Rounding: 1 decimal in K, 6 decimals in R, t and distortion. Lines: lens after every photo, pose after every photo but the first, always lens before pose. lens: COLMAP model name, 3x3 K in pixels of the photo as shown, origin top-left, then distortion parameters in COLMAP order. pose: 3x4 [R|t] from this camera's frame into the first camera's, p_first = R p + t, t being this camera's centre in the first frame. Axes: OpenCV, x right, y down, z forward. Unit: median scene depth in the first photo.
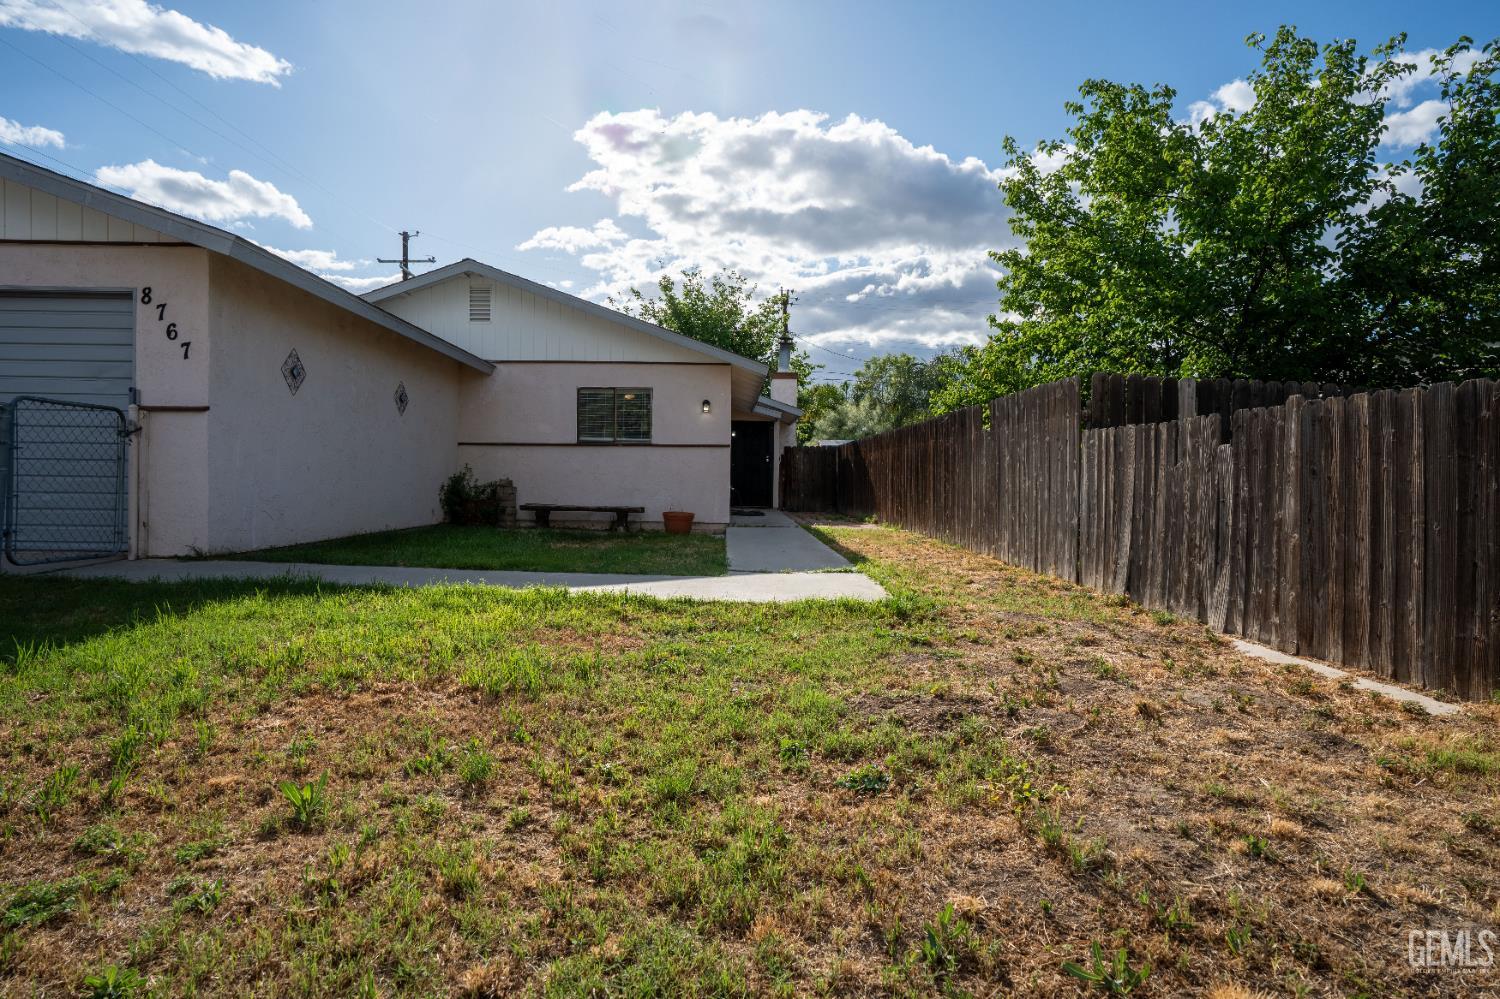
lens RADIAL K [[882.1, 0, 723.4], [0, 882.1, 496.7], [0, 0, 1]] dist [-0.006939, -0.000061]
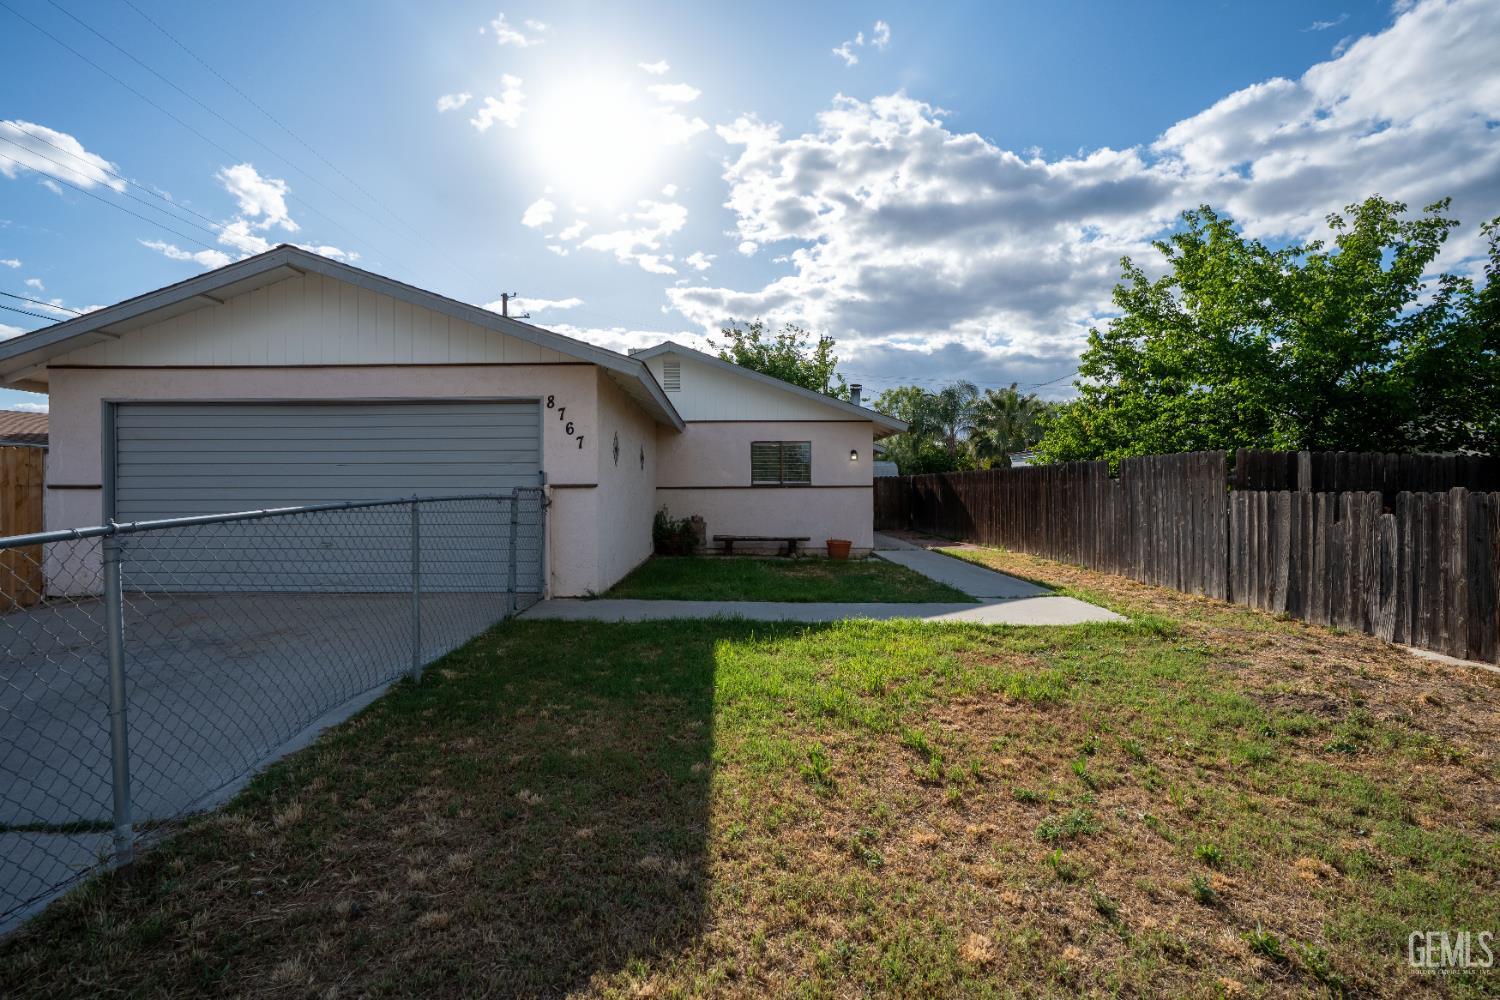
lens RADIAL K [[784.2, 0, 739.5], [0, 784.2, 494.9], [0, 0, 1]] dist [0.000234, 0.002164]
pose [[0.999052, -0.016266, 0.040382, -0.416382], [0.016599, 0.999831, -0.007926, -0.072526], [-0.040246, 0.008589, 0.999153, -0.197575]]
